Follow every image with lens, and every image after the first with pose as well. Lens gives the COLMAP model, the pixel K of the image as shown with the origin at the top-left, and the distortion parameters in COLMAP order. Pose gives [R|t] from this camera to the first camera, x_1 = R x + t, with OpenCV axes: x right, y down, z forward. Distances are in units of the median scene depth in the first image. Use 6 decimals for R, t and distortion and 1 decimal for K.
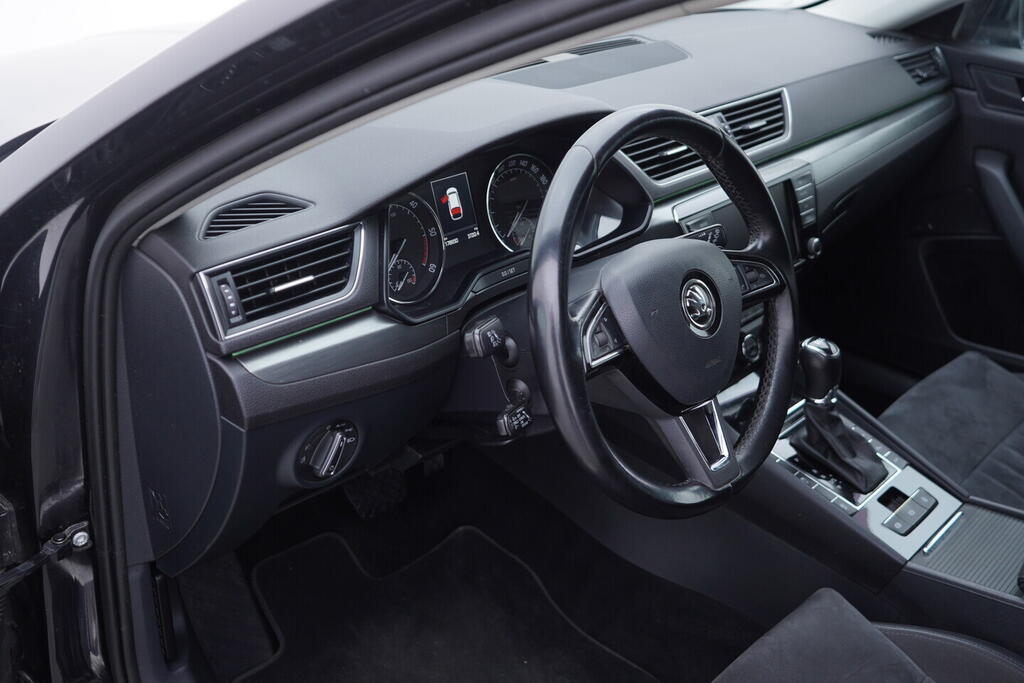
lens RADIAL K [[1042.1, 0, 509.9], [0, 1042.1, 338.2], [0, 0, 1]] dist [0.003096, 0.000000]
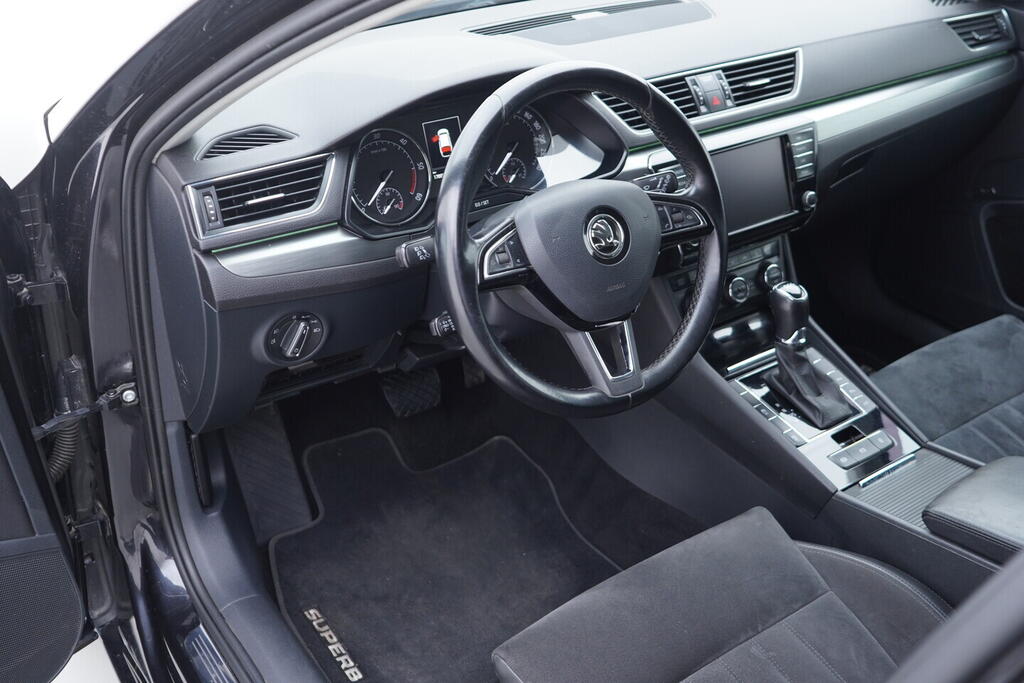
lens RADIAL K [[1042.1, 0, 510.0], [0, 1042.1, 337.7], [0, 0, 1]] dist [0.003096, 0.000000]
pose [[0.978180, 0.076402, -0.193201, 0.253963], [-0.067399, 0.996330, 0.052760, 0.021261], [0.196523, -0.038587, 0.979740, -0.134734]]
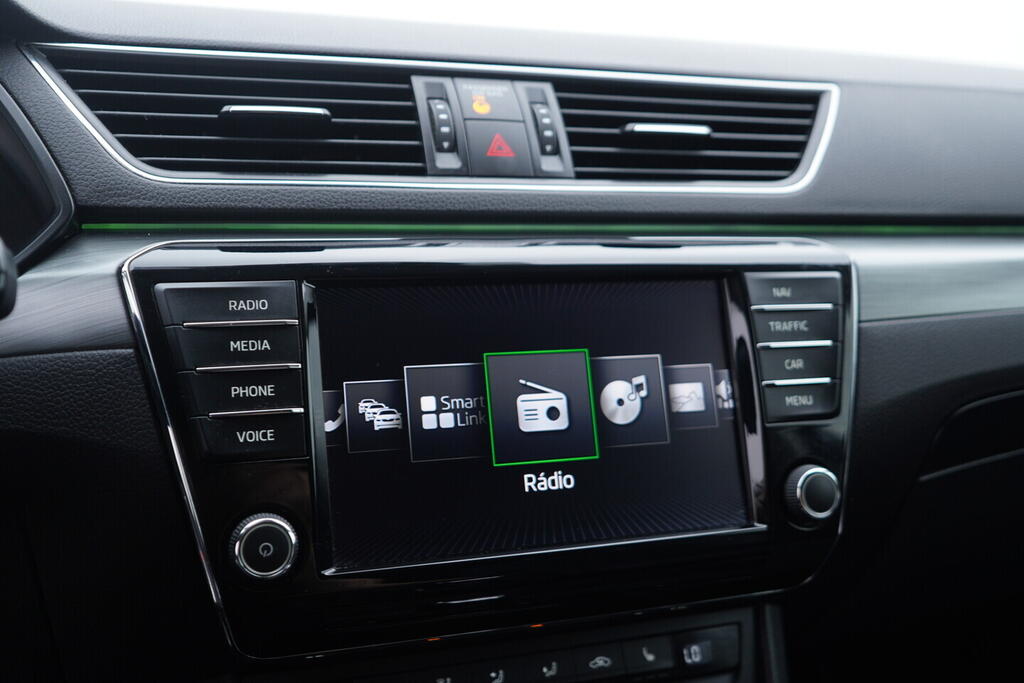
lens RADIAL K [[1042.1, 0, 515.5], [0, 1042.1, 341.4], [0, 0, 1]] dist [0.003096, 0.000000]
pose [[0.884172, 0.078924, -0.460446, 0.430607], [-0.212822, 0.945457, -0.246613, -0.041026], [0.415868, 0.316041, 0.852743, 0.821437]]
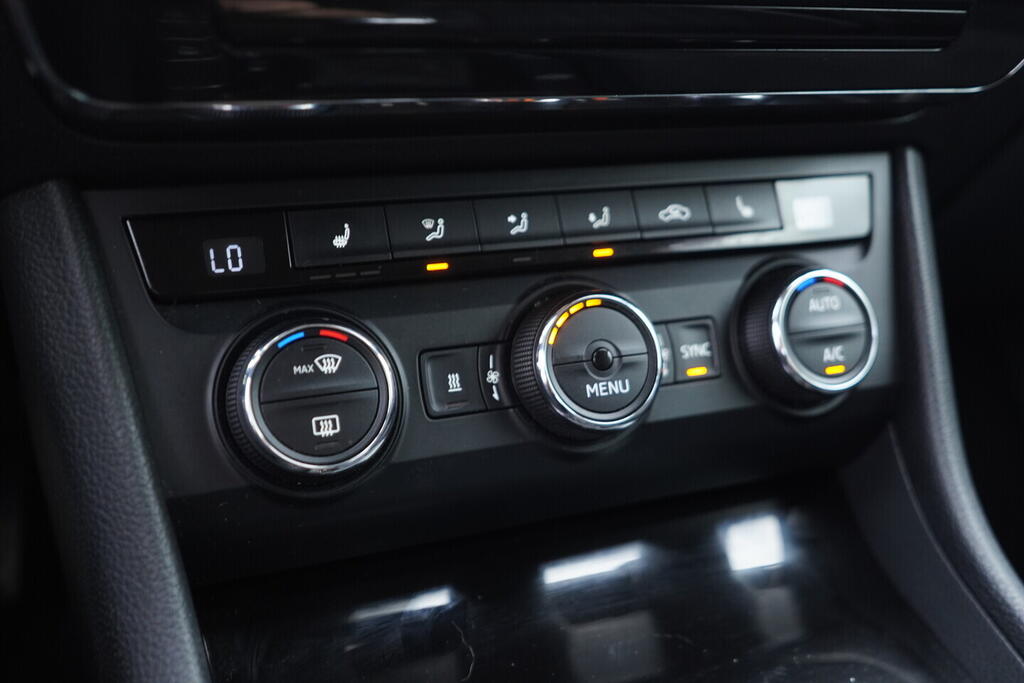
lens RADIAL K [[1042.1, 0, 519.5], [0, 1042.1, 341.0], [0, 0, 1]] dist [0.003096, 0.000000]
pose [[0.914048, 0.144153, -0.379126, 0.349440], [-0.189463, 0.978216, -0.084842, 0.030787], [0.358637, 0.149380, 0.921447, 0.974899]]
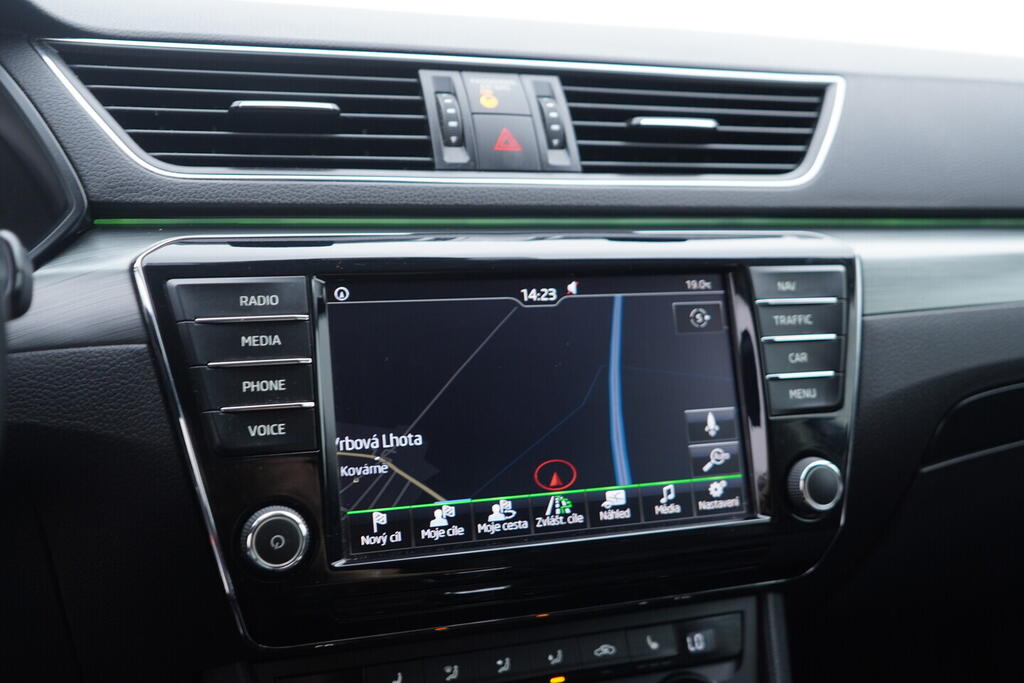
lens RADIAL K [[1042.1, 0, 515.4], [0, 1042.1, 339.6], [0, 0, 1]] dist [0.003096, 0.000000]
pose [[0.882227, 0.089290, -0.462280, 0.431173], [-0.215819, 0.949318, -0.228513, -0.044832], [0.418447, 0.301369, 0.856784, 0.815627]]
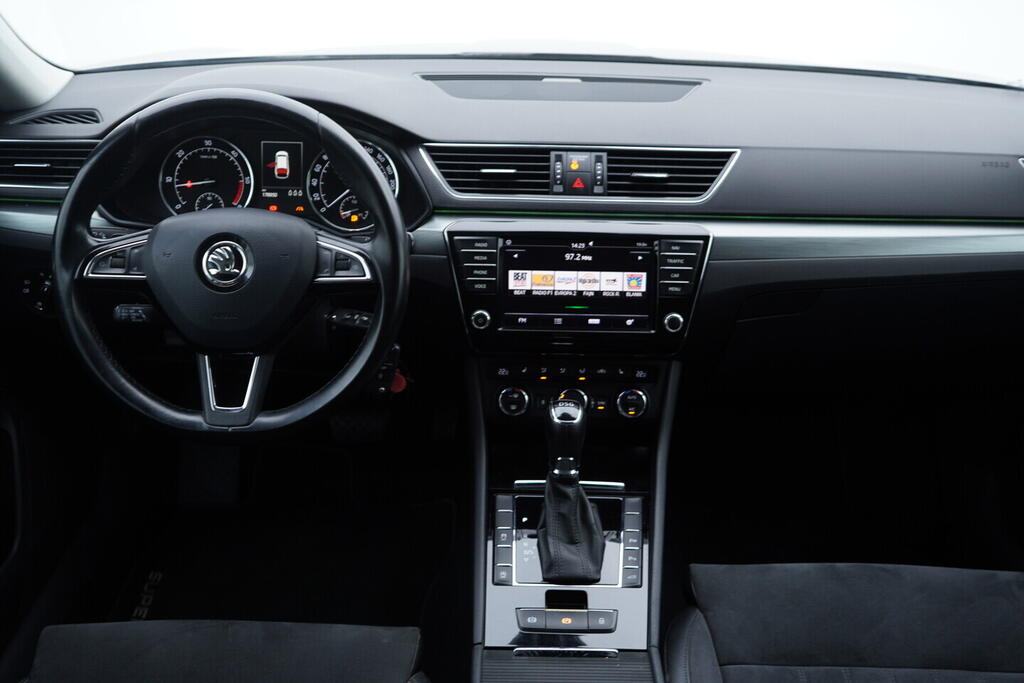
lens RADIAL K [[1042.1, 0, 512.0], [0, 1042.1, 340.8], [0, 0, 1]] dist [0.003096, 0.000000]
pose [[0.673570, 0.299333, -0.675798, 0.974376], [-0.330957, 0.939686, 0.086352, -0.127025], [0.660886, 0.165496, 0.732011, 0.320975]]
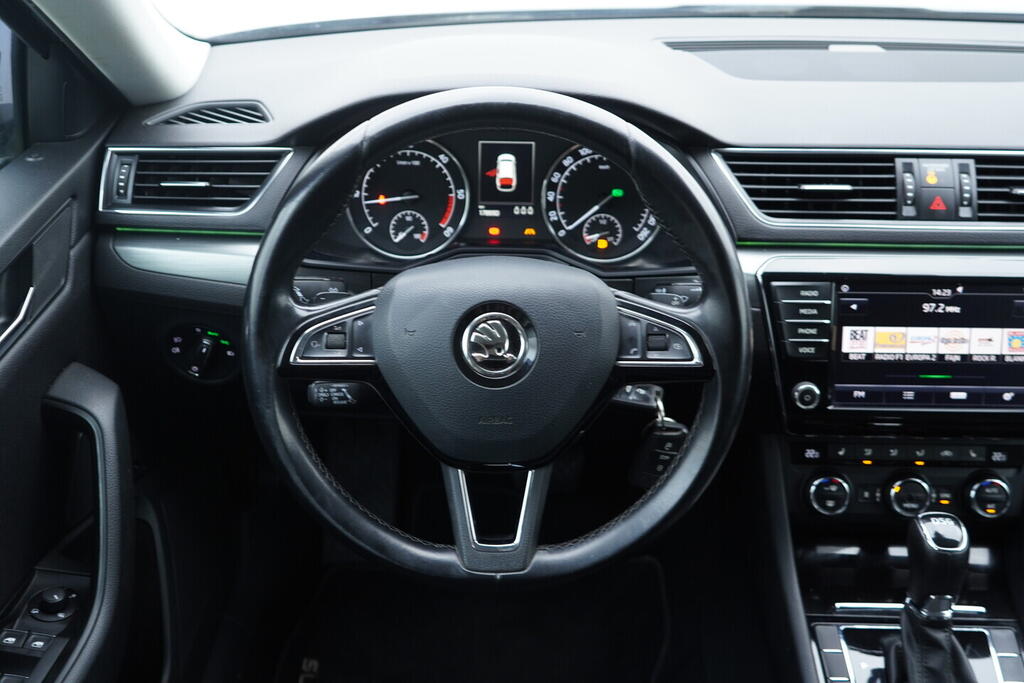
lens RADIAL K [[1042.1, 0, 515.7], [0, 1042.1, 340.9], [0, 0, 1]] dist [0.003096, 0.000000]
pose [[0.663567, 0.342640, -0.665039, 0.580959], [-0.324320, 0.932826, 0.157006, -0.134483], [0.674163, 0.111501, 0.730118, 0.360577]]
